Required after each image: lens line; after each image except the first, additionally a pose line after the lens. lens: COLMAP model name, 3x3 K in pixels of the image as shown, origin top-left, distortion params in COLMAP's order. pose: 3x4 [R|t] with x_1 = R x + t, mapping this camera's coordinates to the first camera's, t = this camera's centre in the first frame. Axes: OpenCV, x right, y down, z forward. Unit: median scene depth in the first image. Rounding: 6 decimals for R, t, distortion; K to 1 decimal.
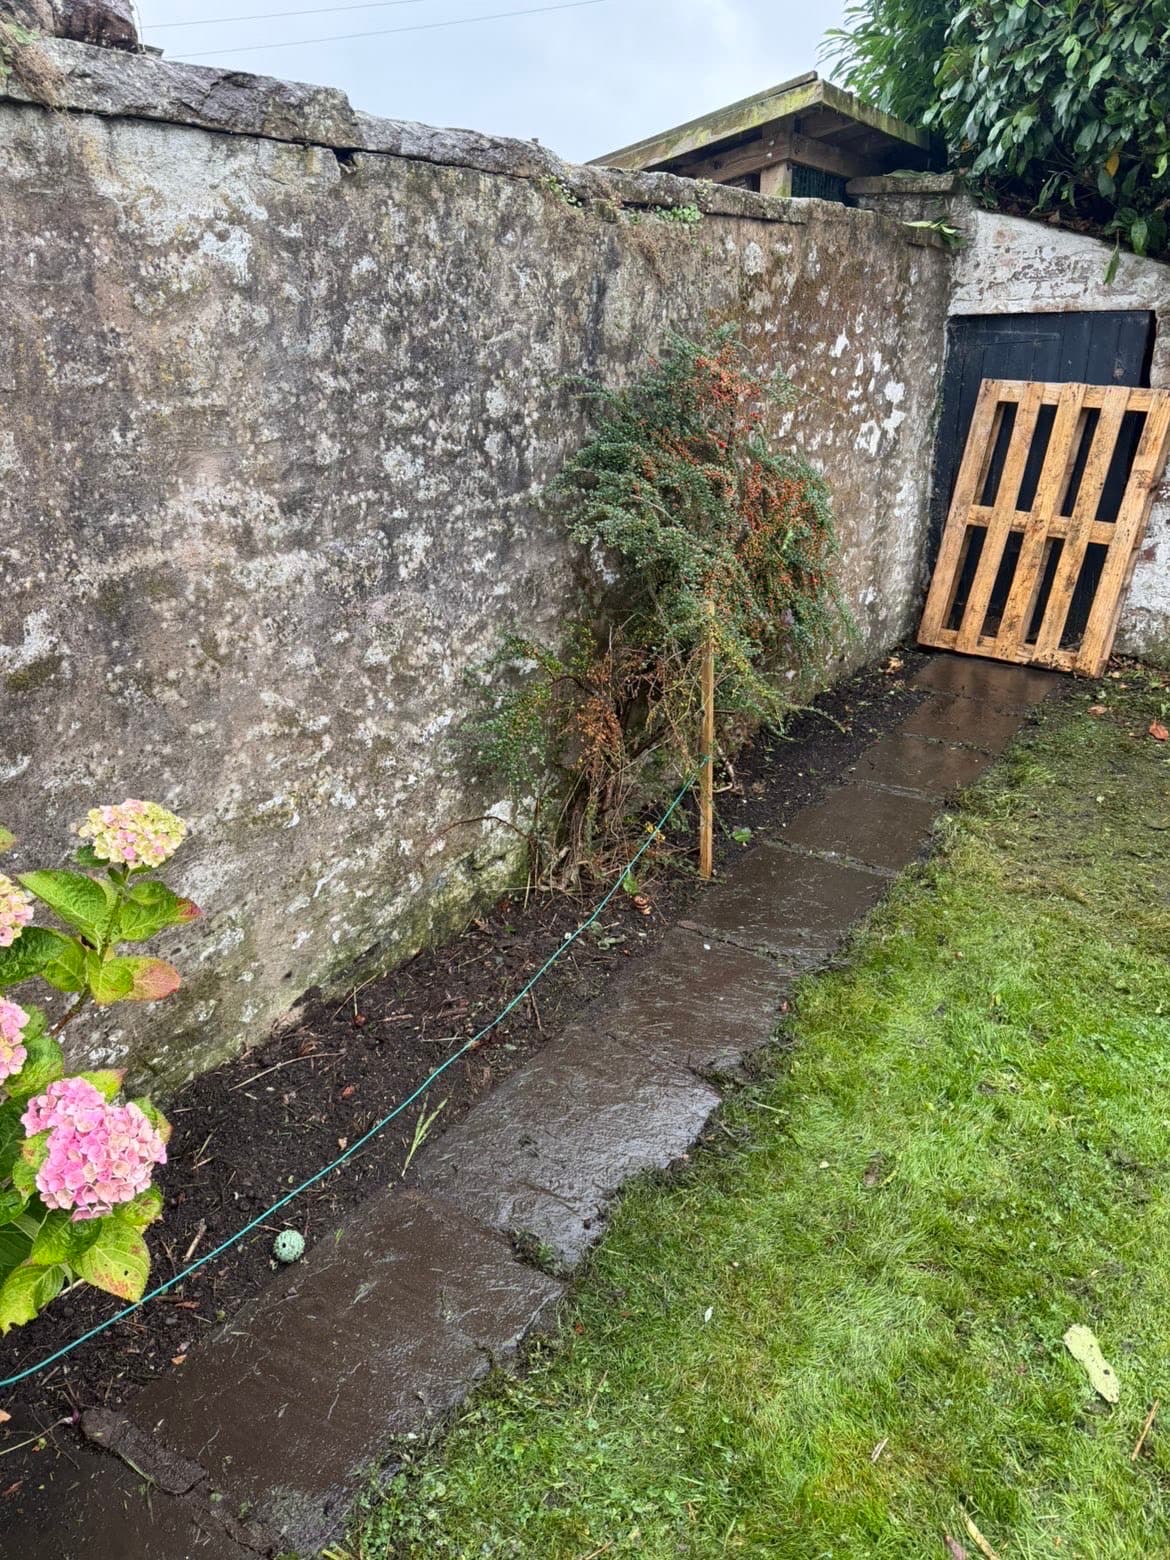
lens RADIAL K [[1116.5, 0, 585.0], [0, 1116.5, 780.0], [0, 0, 1]] dist [-0.001243, -0.010712]
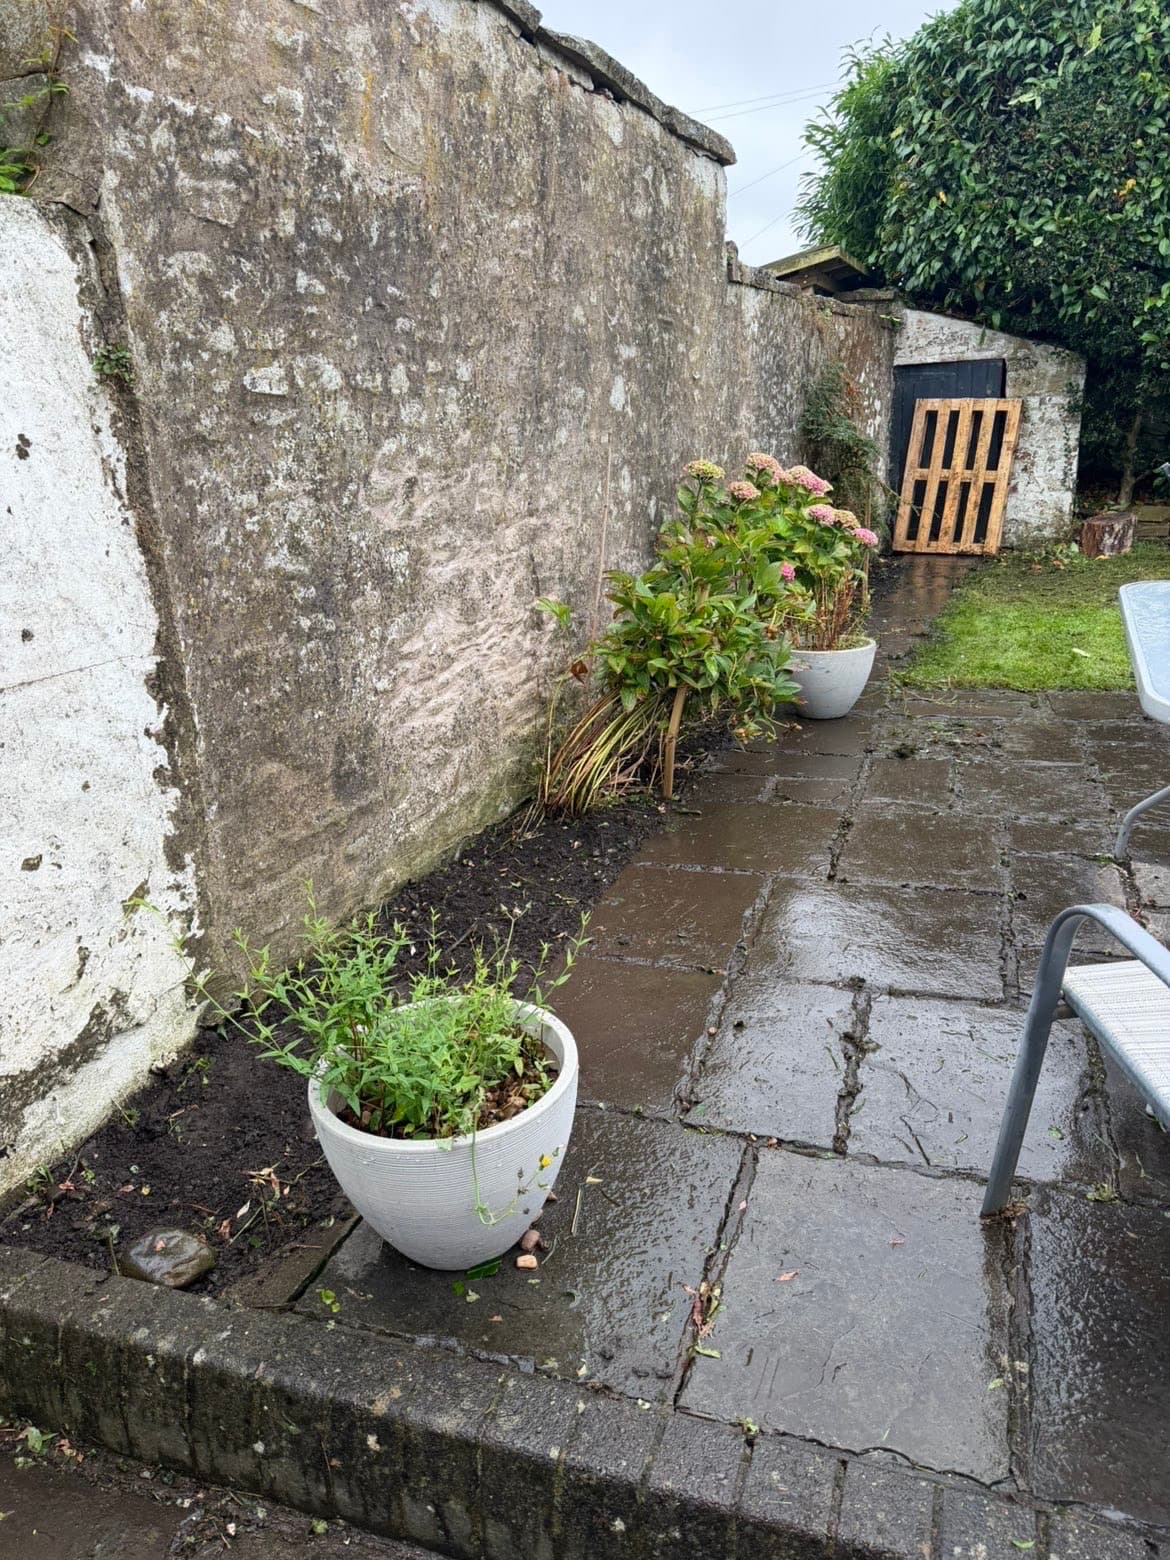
lens RADIAL K [[1116.5, 0, 585.0], [0, 1116.5, 780.0], [0, 0, 1]] dist [-0.001243, -0.010712]
pose [[0.985378, -0.079352, 0.150778, -0.517082], [0.090400, 0.993589, -0.067881, 0.342761], [-0.144425, 0.080519, 0.986234, -0.684719]]
